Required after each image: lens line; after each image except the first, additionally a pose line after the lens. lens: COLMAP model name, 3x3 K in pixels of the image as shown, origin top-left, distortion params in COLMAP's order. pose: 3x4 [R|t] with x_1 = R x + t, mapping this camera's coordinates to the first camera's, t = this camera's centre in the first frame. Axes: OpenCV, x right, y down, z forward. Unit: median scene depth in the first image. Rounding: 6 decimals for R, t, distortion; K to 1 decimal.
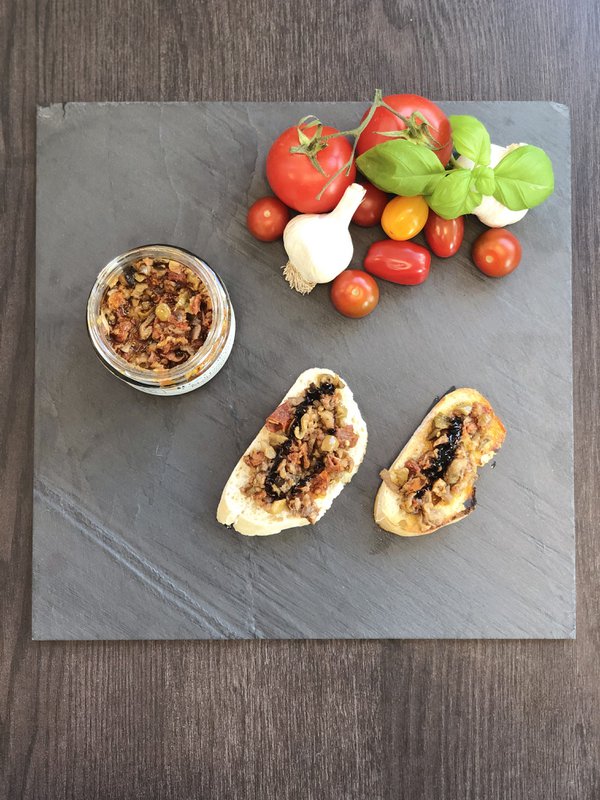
lens RADIAL K [[1206.9, 0, 300.0], [0, 1206.9, 400.0], [0, 0, 1]] dist [0.036203, -0.400328]
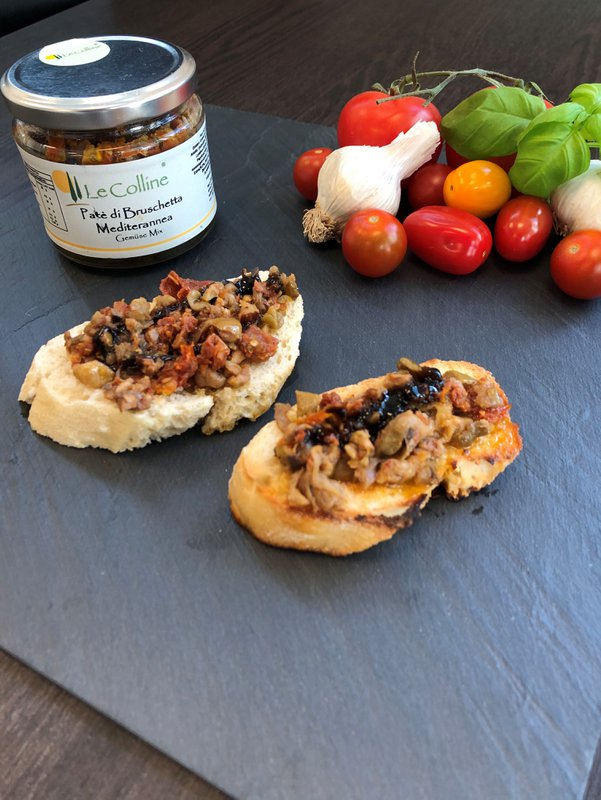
lens RADIAL K [[662.2, 0, 304.5], [0, 662.2, 393.3], [0, 0, 1]] dist [-0.000849, 0.007155]
pose [[0.873717, 0.334201, -0.353452, 0.180168], [-0.483037, 0.681810, -0.549372, 0.214292], [0.057387, 0.650727, 0.757140, 0.748912]]
